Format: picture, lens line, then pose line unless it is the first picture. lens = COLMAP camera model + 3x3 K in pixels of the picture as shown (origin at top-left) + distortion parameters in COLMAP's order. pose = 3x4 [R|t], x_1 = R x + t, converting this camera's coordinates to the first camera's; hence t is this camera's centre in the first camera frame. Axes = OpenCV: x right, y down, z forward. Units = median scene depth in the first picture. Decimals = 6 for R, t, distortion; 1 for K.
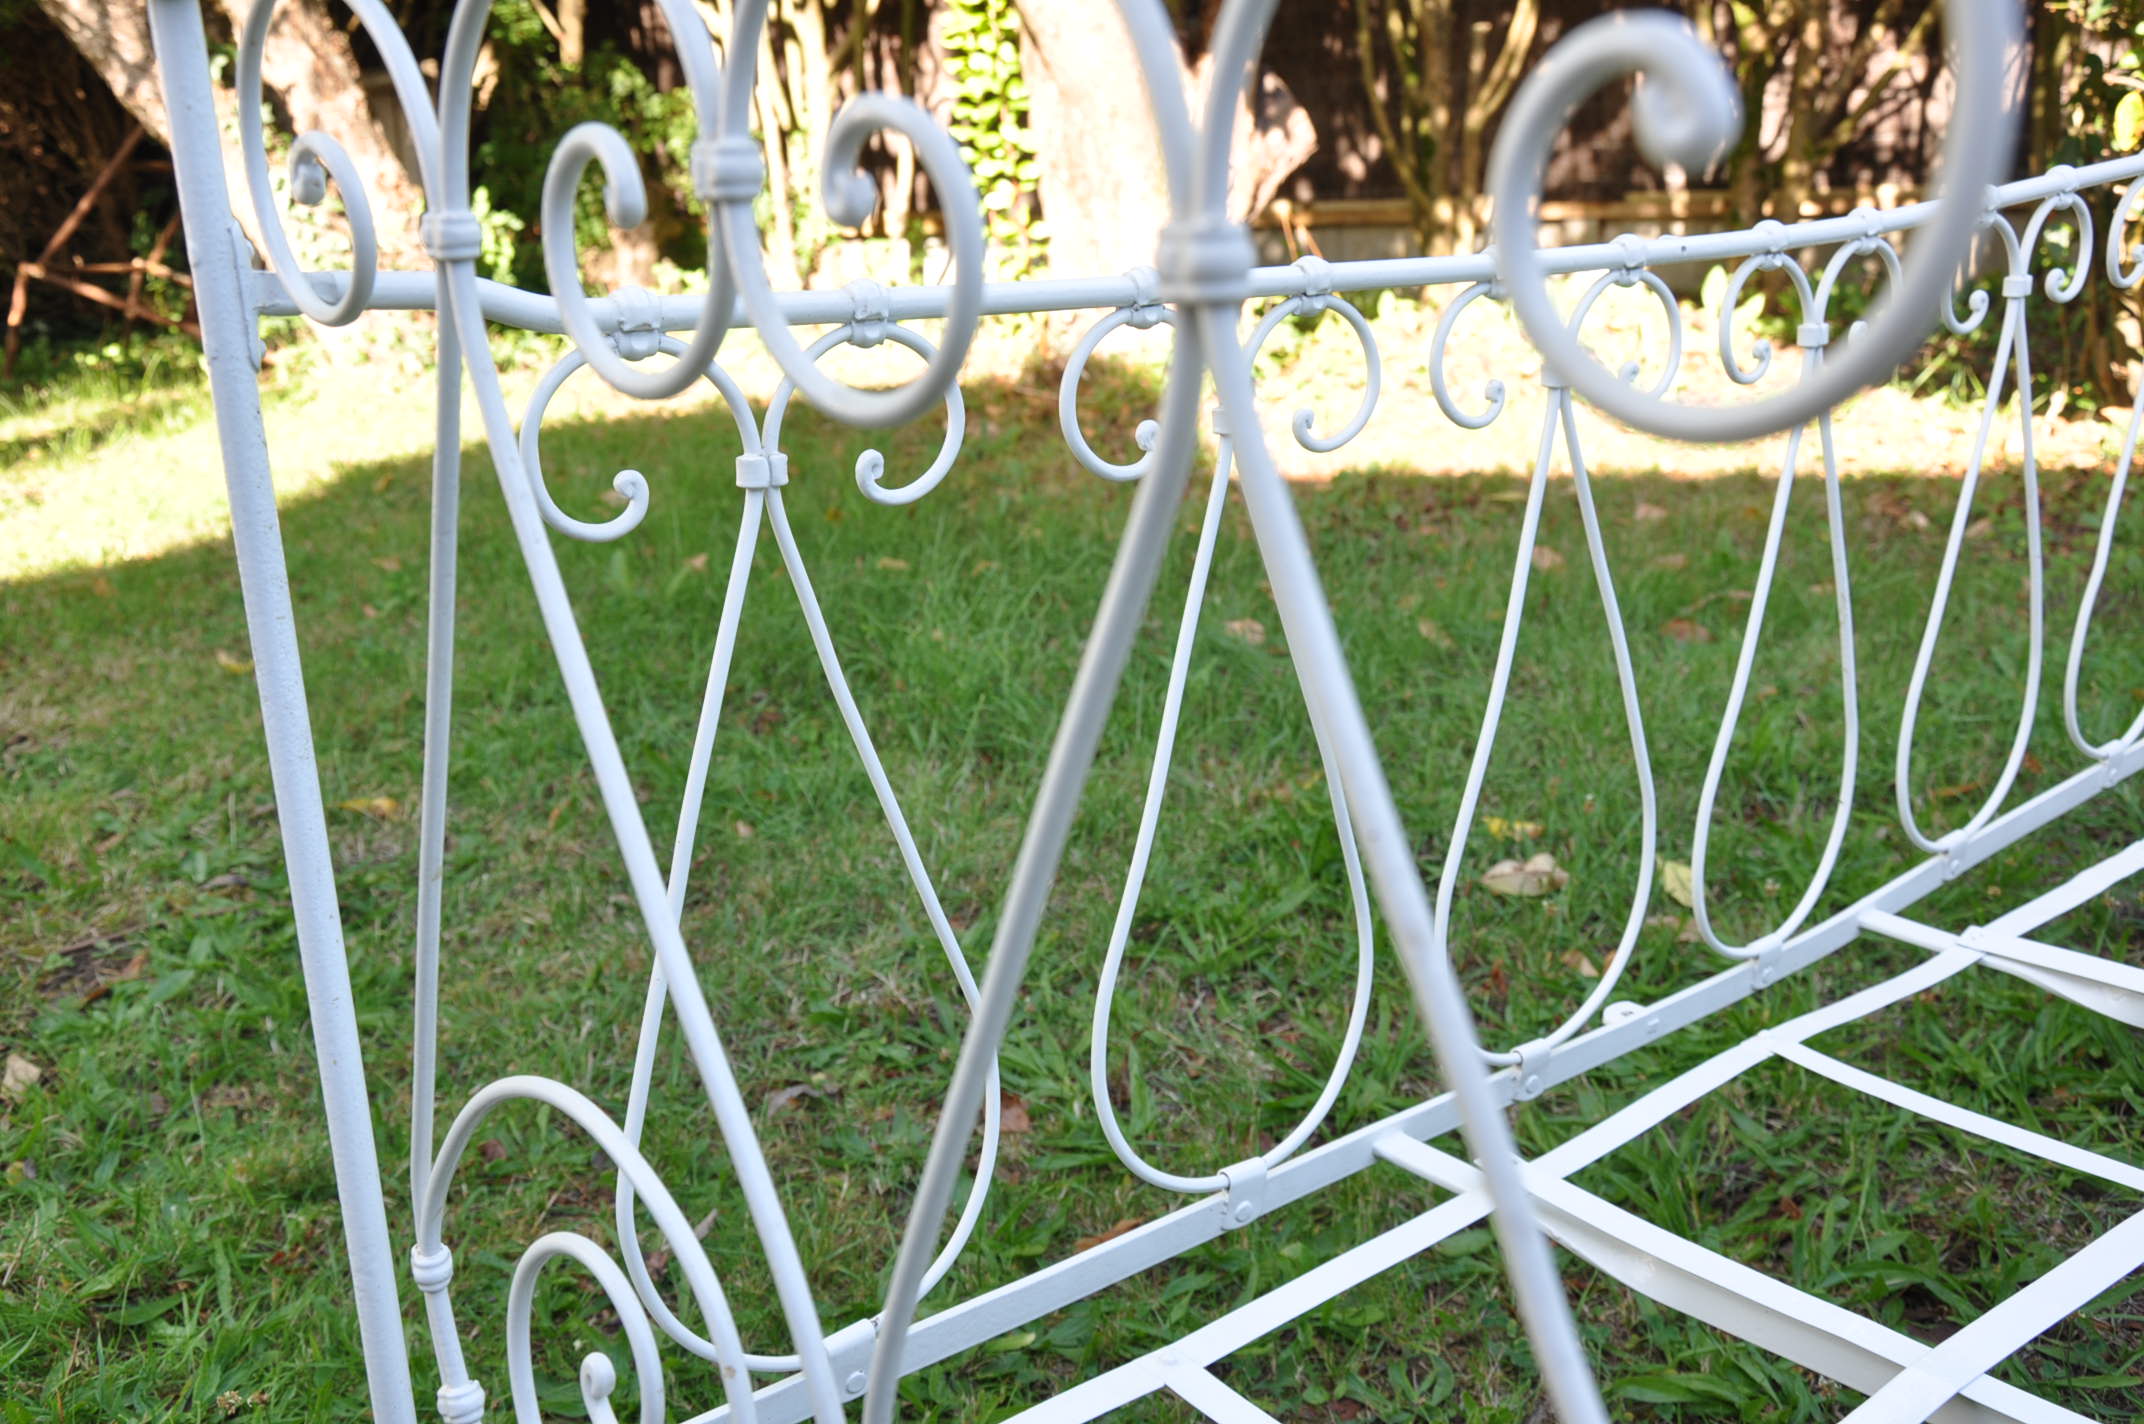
lens RADIAL K [[2159.7, 0, 1072.0], [0, 2159.7, 712.0], [0, 0, 1]] dist [-0.074648, 0.249657]
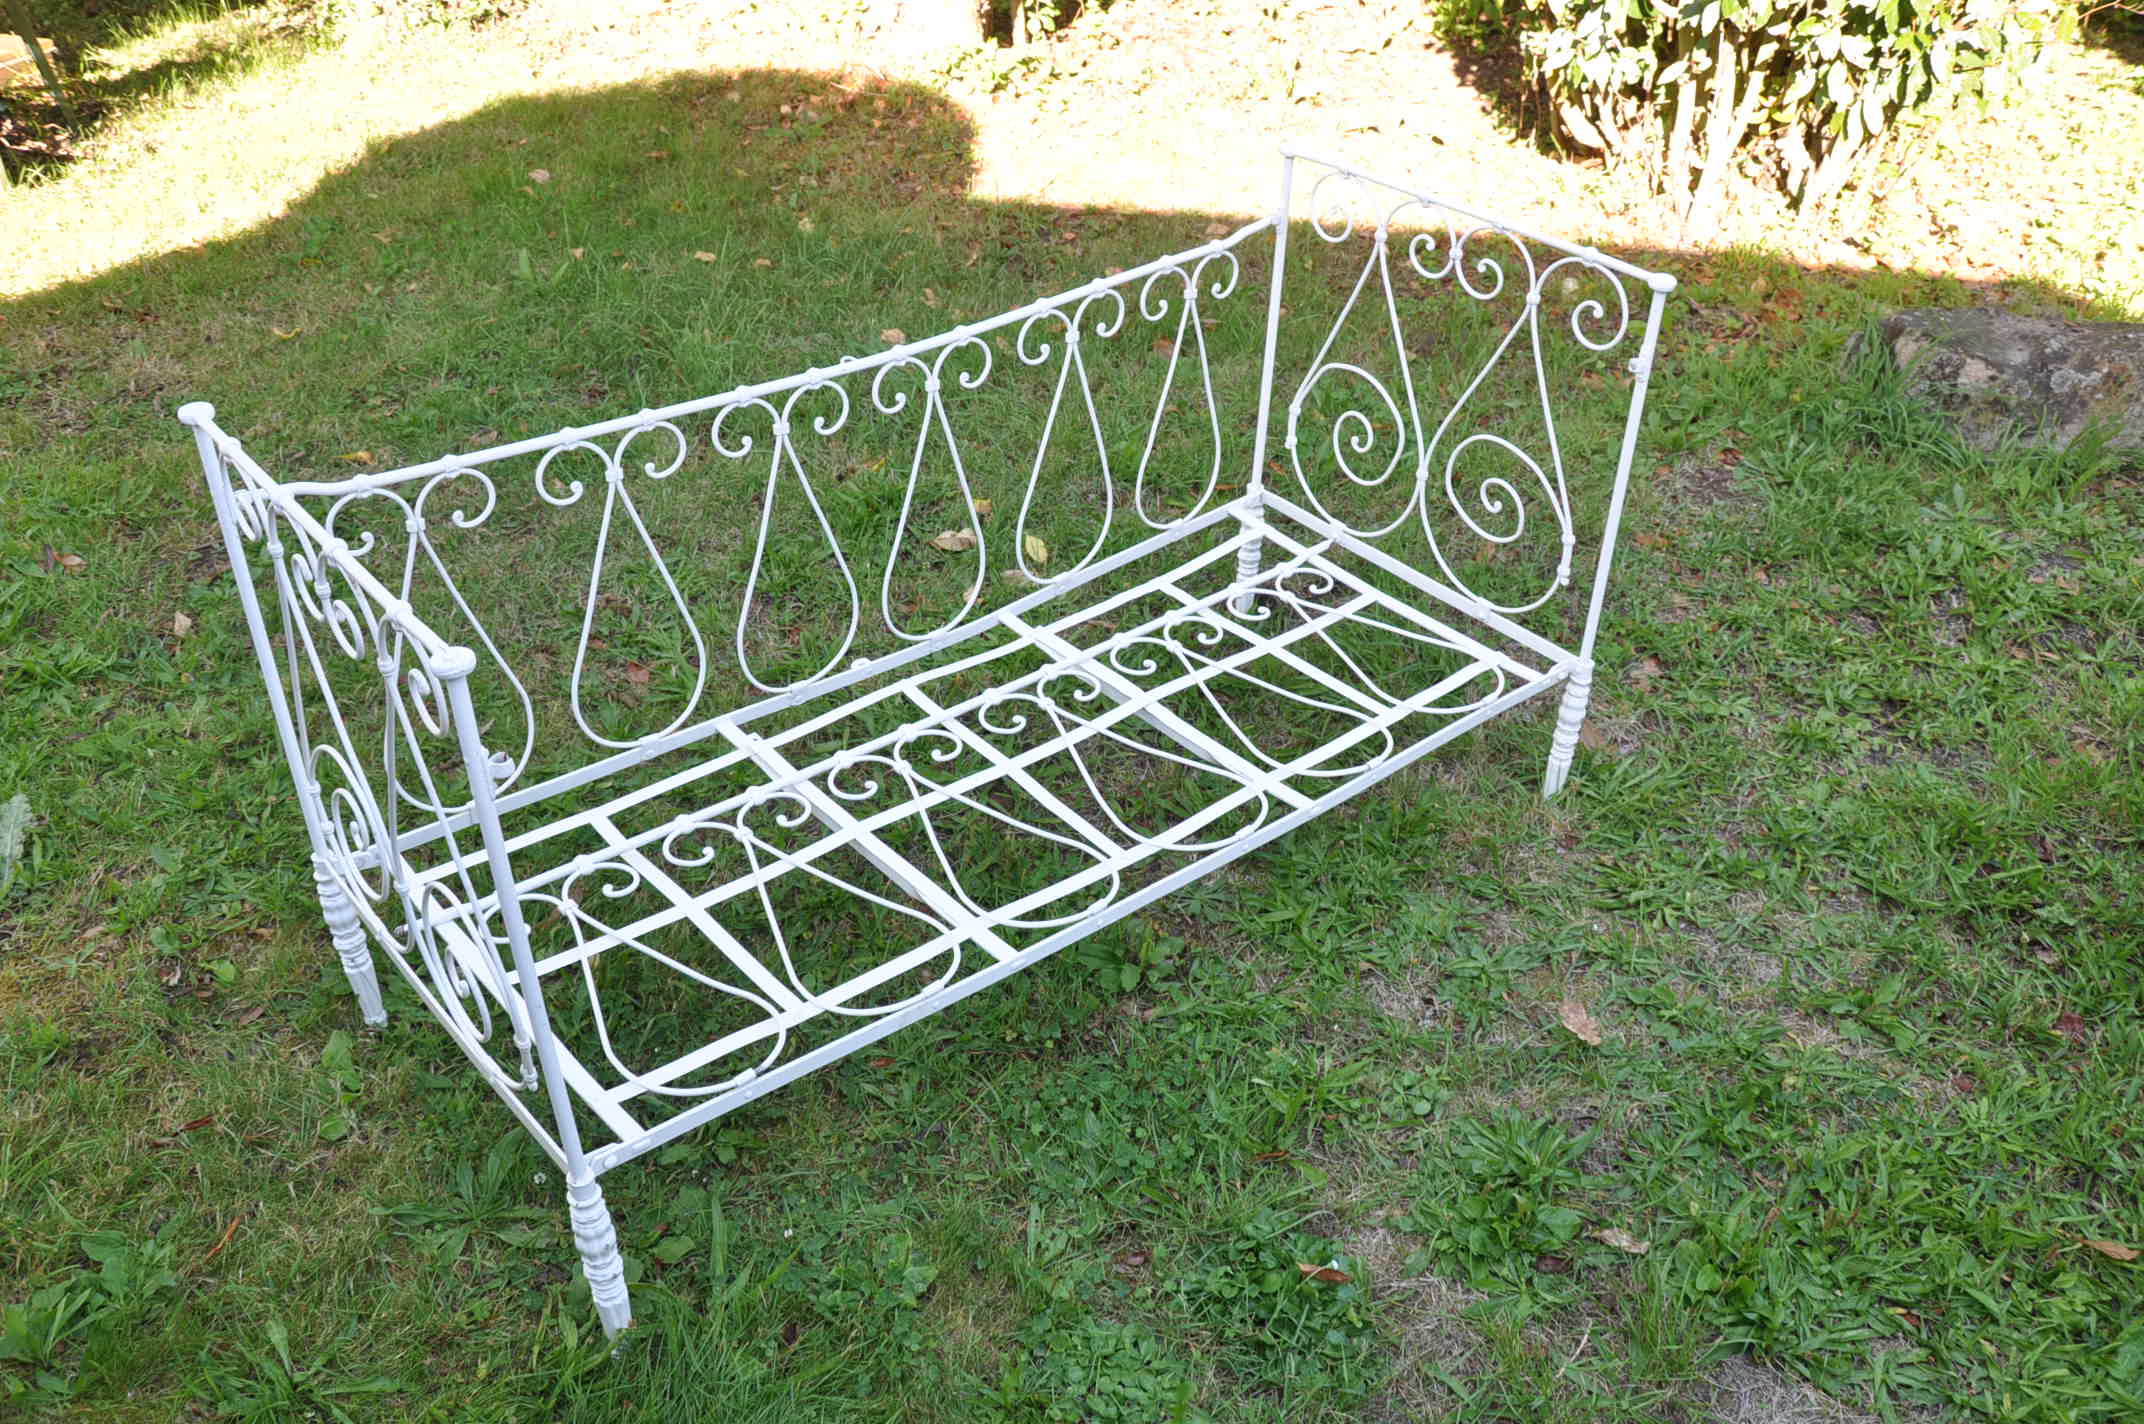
lens RADIAL K [[1798.0, 0, 1072.0], [0, 1798.0, 712.0], [0, 0, 1]] dist [-0.130447, 0.144692]
pose [[0.998847, 0.041038, 0.024915, 0.403729], [-0.046574, 0.954238, 0.295399, -0.360941], [-0.011653, -0.296219, 0.955049, -0.794942]]
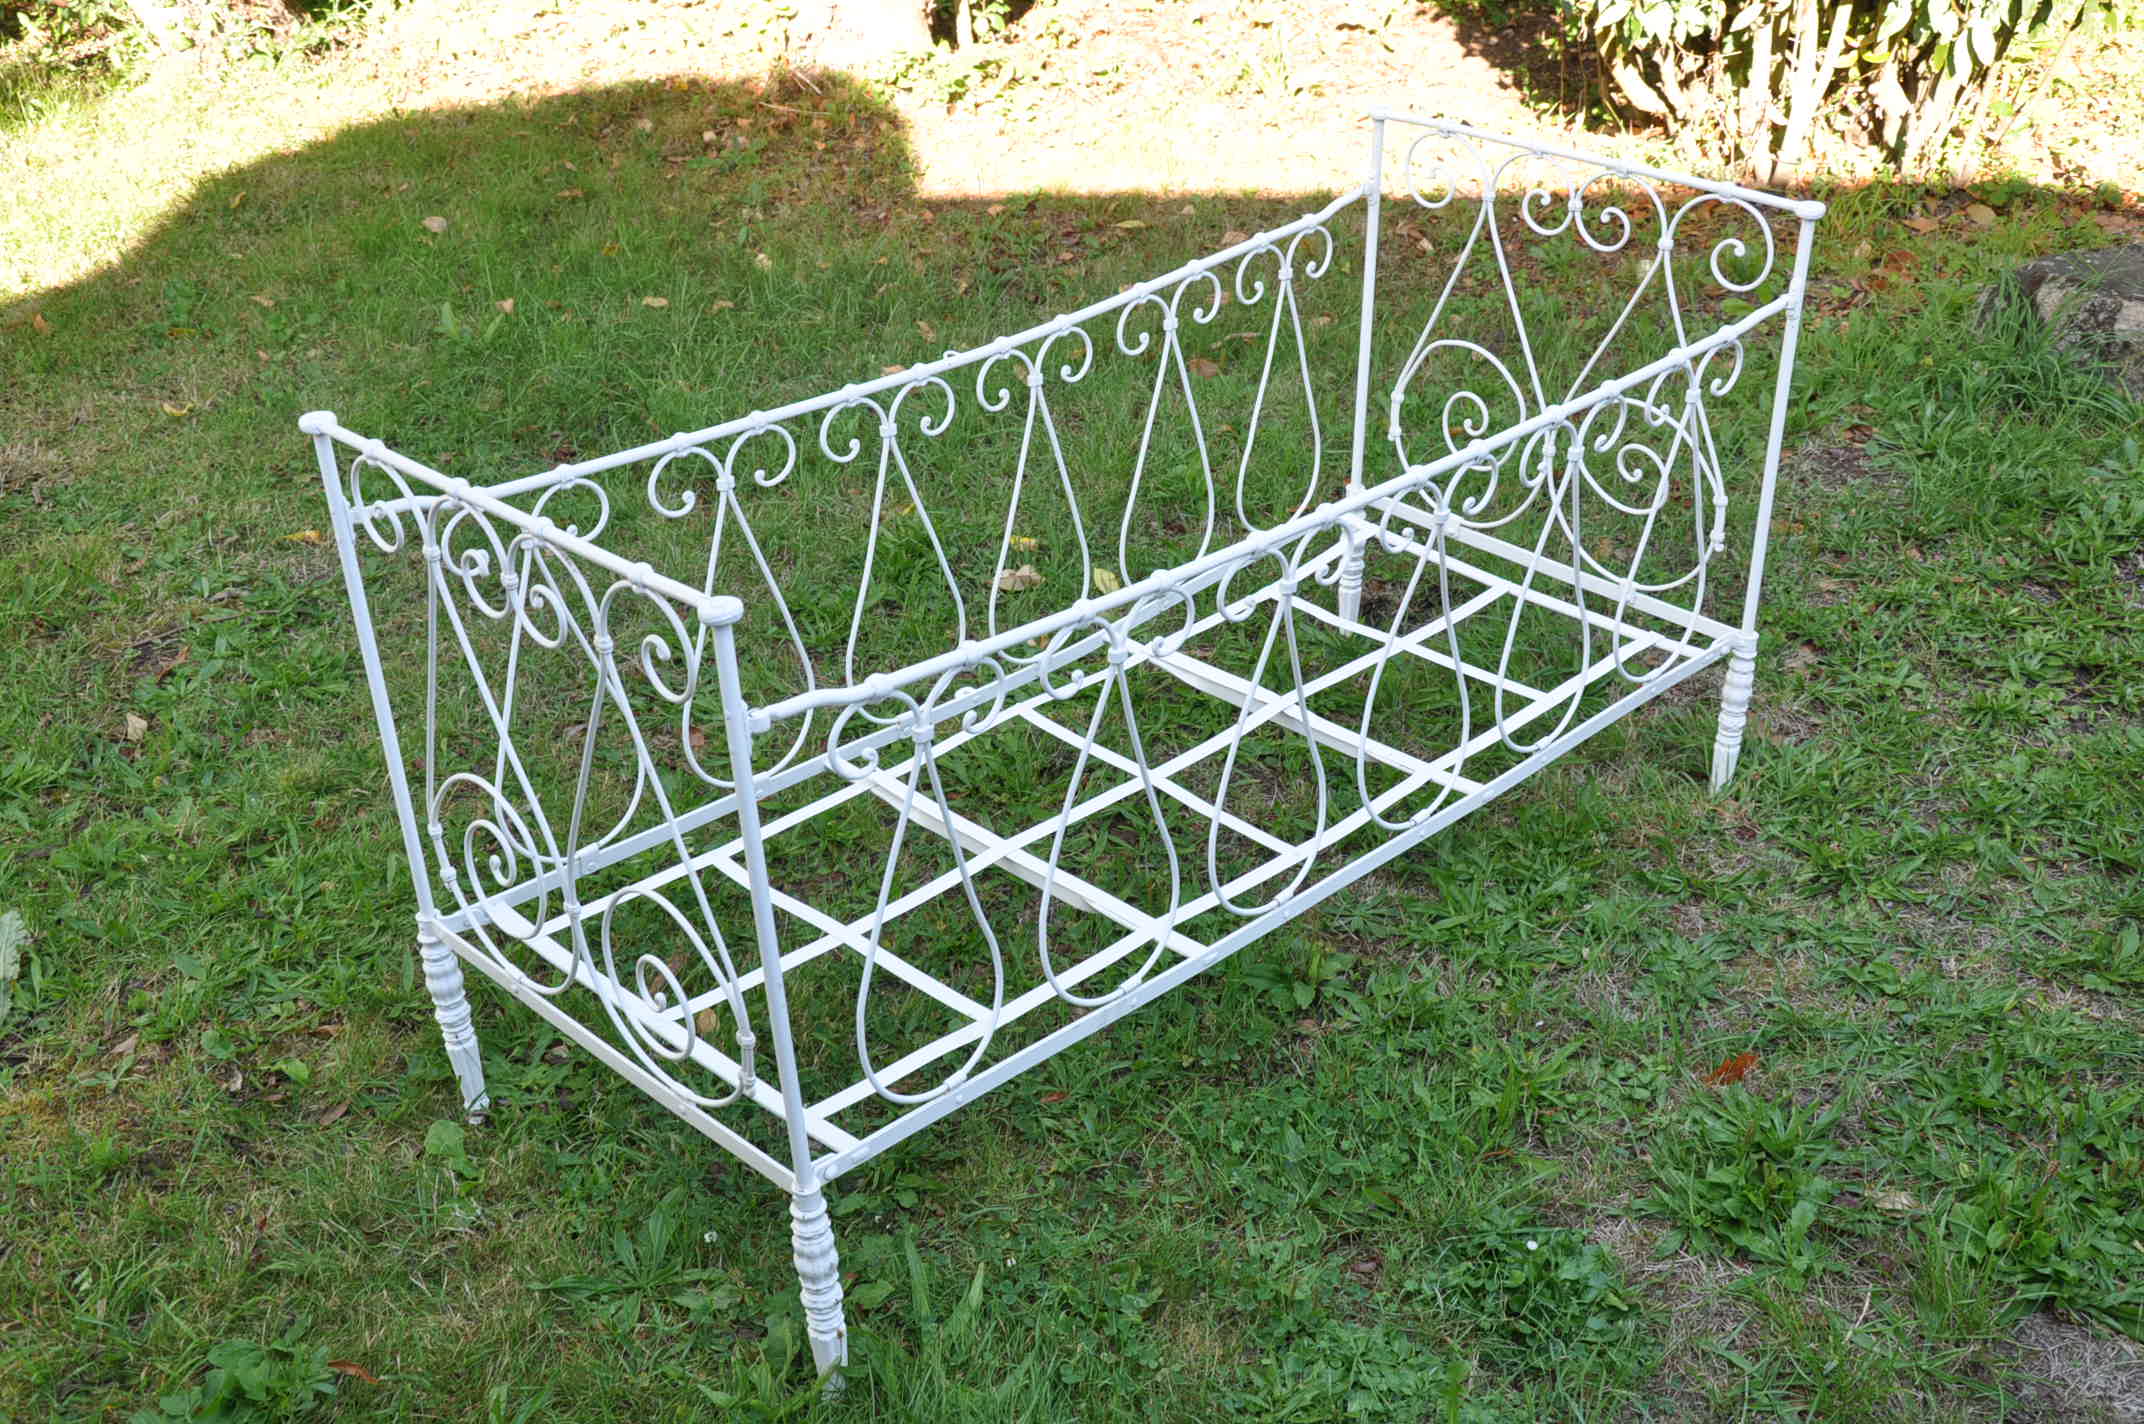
lens RADIAL K [[2248.3, 0, 1072.0], [0, 2248.3, 712.0], [0, 0, 1]] dist [-0.061017, 0.312531]
pose [[0.997742, -0.029286, 0.060443, 0.209785], [0.015446, 0.975860, 0.217850, -0.296091], [-0.065364, -0.216425, 0.974109, -1.072638]]
